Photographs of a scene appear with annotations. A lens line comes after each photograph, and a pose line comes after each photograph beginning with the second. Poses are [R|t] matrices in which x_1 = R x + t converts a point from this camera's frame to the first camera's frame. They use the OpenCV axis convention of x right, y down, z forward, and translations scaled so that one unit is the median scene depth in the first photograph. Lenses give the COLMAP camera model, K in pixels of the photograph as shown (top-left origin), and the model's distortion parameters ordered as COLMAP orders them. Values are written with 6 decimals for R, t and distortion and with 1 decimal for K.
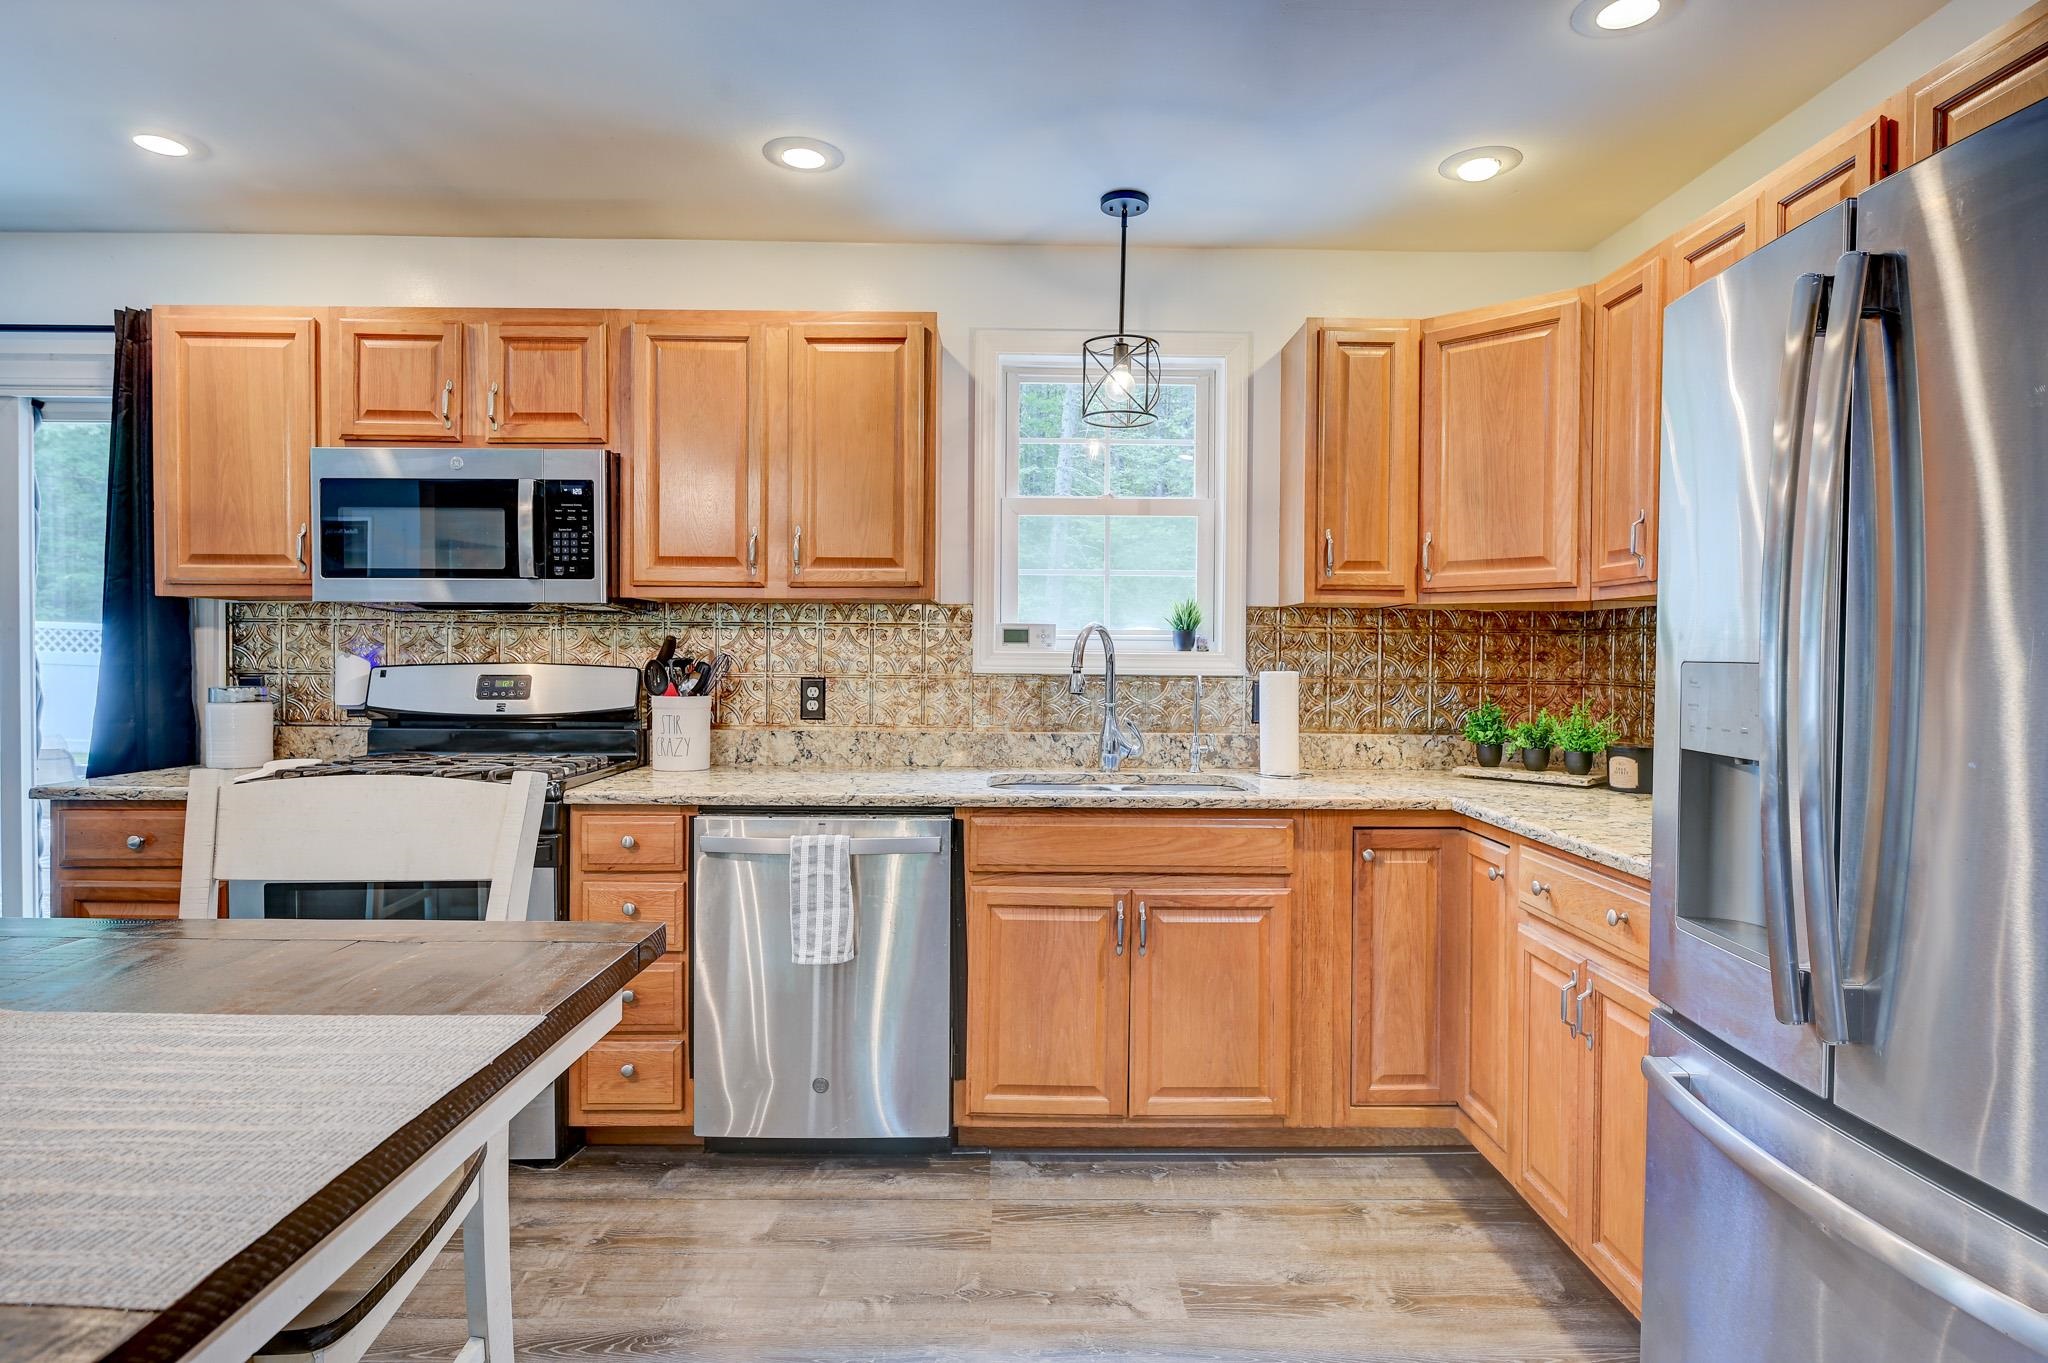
lens RADIAL K [[1096.0, 0, 1024.0], [0, 1096.0, 681.5], [0, 0, 1]] dist [0.001739, 0.000351]
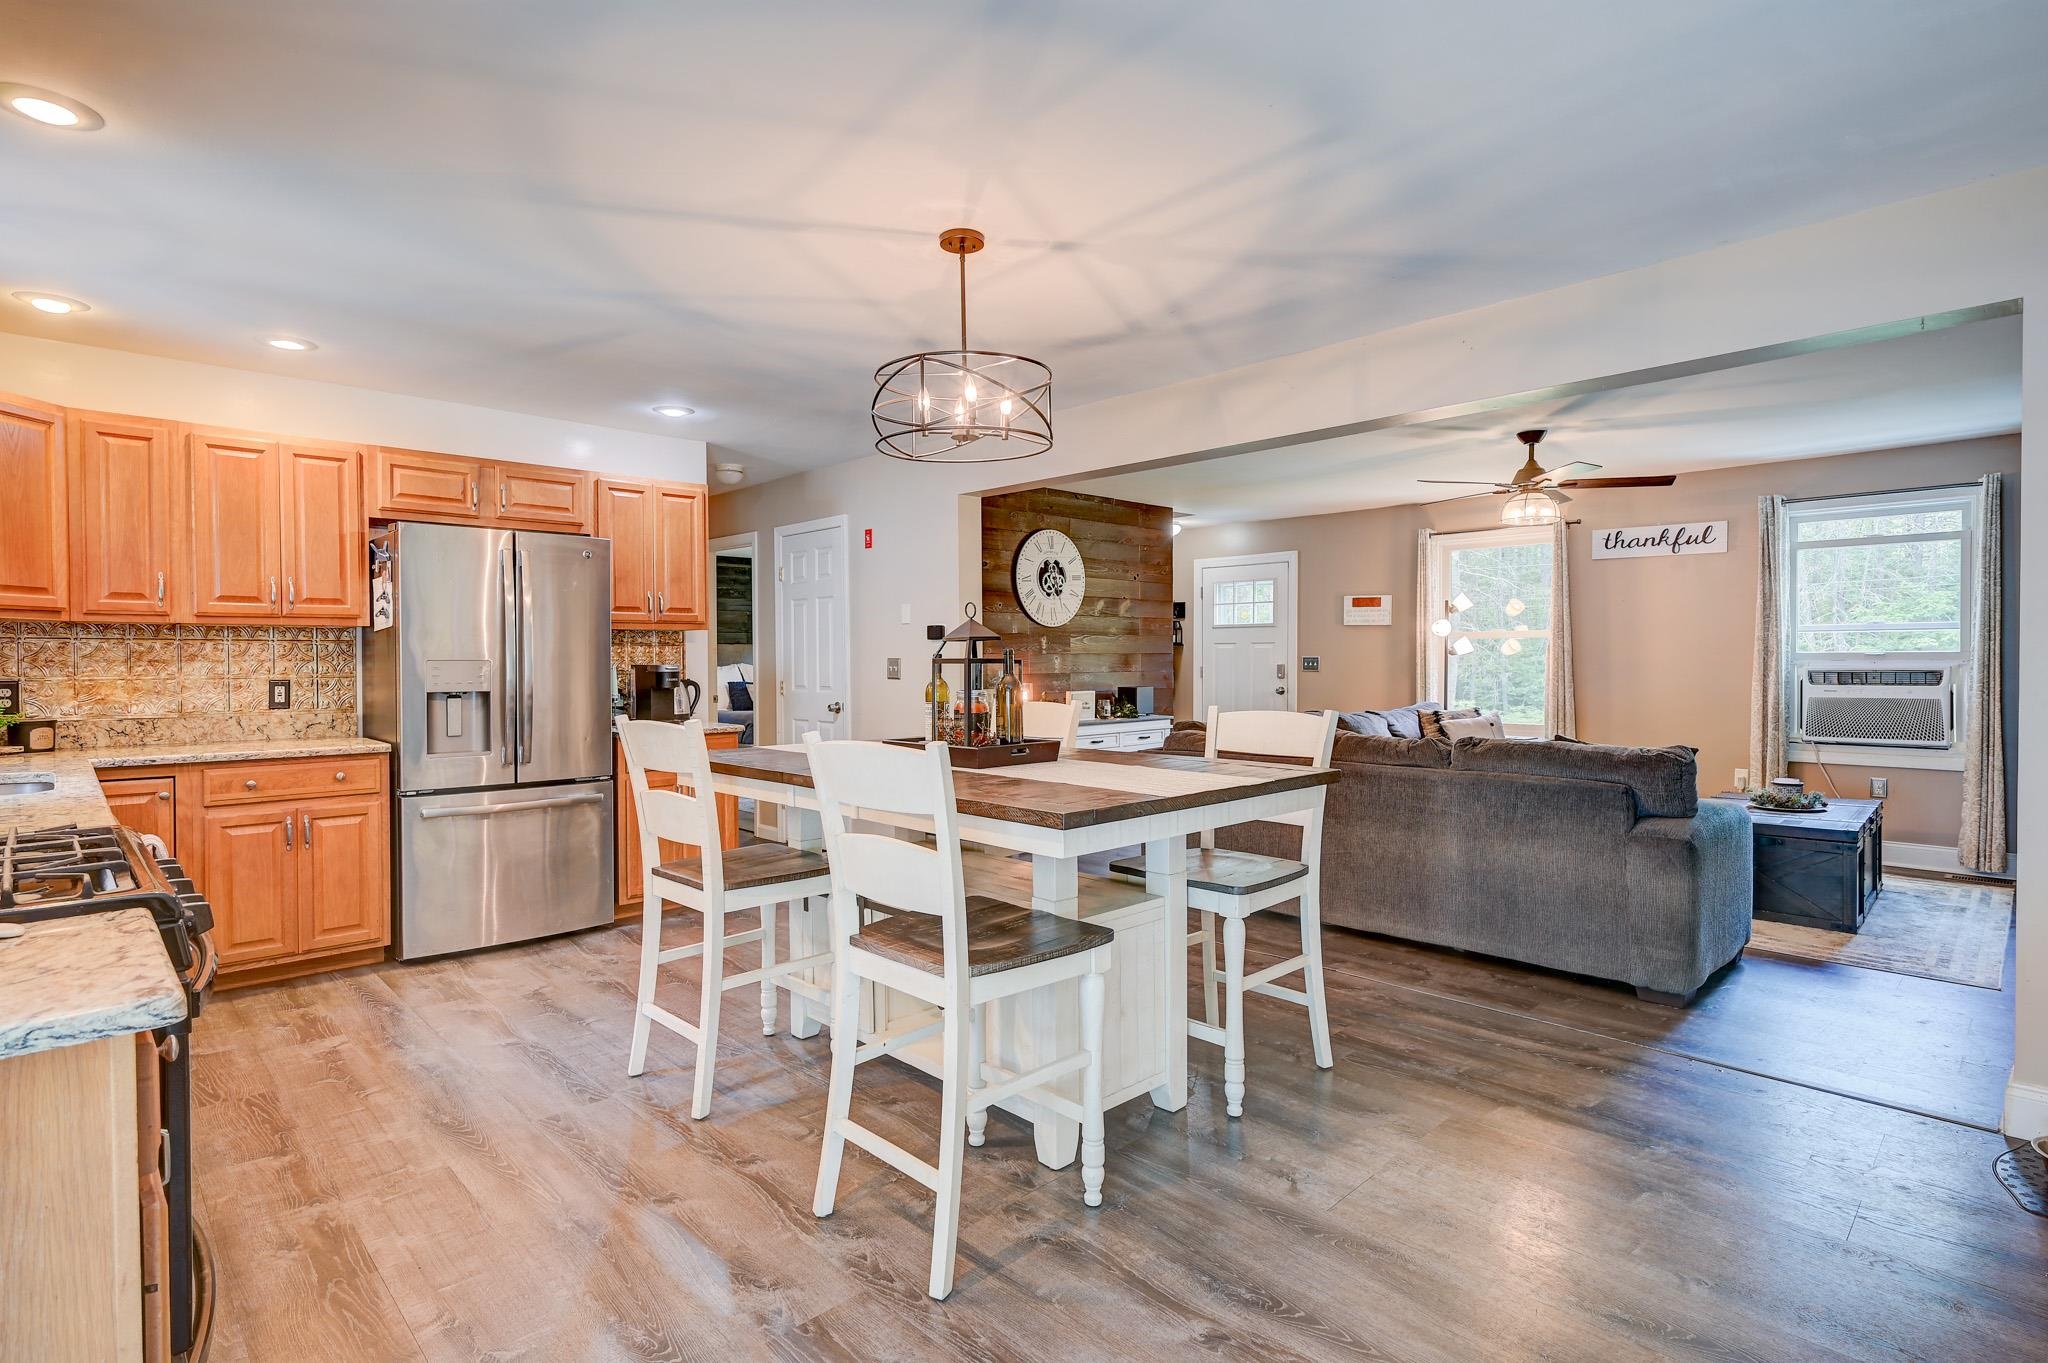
lens RADIAL K [[1044.6, 0, 1024.0], [0, 1044.6, 681.5], [0, 0, 1]] dist [-0.003655, -0.003376]
pose [[-0.683844, -0.018449, 0.729395, -1.755640], [0.013171, 0.999205, 0.037622, -0.036372], [-0.729509, 0.035334, -0.683058, 1.280181]]
